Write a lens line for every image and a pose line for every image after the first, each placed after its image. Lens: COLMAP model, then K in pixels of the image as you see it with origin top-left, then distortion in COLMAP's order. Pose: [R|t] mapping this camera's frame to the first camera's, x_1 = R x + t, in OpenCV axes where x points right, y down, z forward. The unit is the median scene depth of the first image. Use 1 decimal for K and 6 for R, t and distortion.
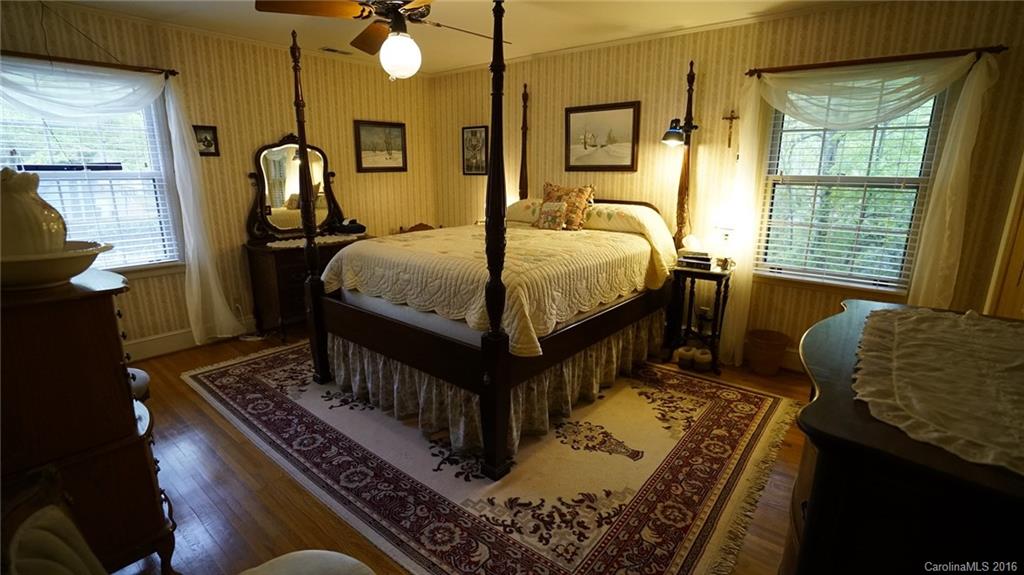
lens RADIAL K [[468.8, 0, 516.3], [0, 468.8, 288.4], [0, 0, 1]] dist [-0.032412, 0.002491]
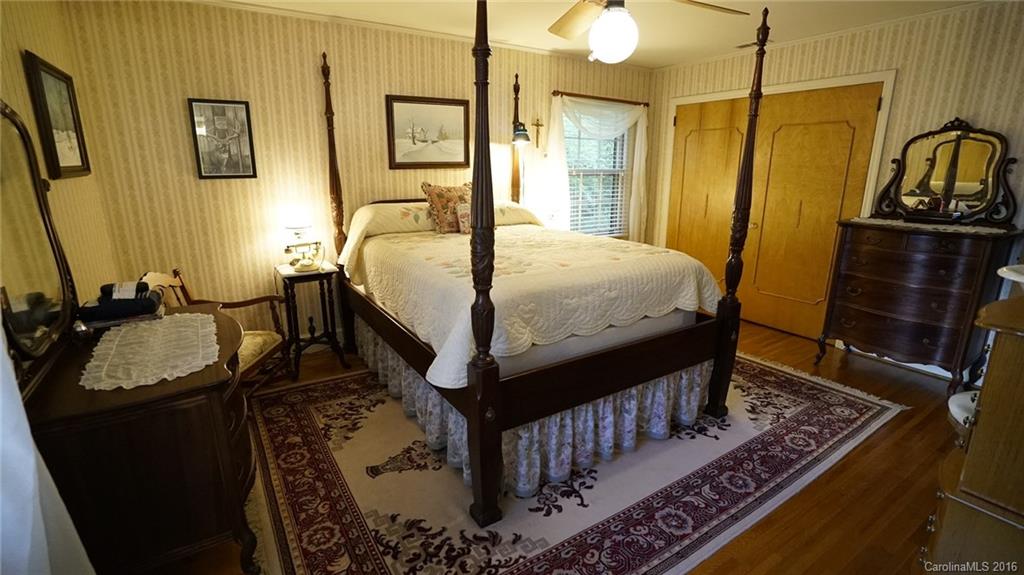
lens RADIAL K [[468.8, 0, 513.6], [0, 468.8, 287.0], [0, 0, 1]] dist [-0.032412, 0.002491]
pose [[0.313378, -0.248041, 0.916662, -0.875729], [0.232258, 0.955989, 0.179281, -0.191400], [-0.920788, 0.156720, 0.357195, 0.687677]]
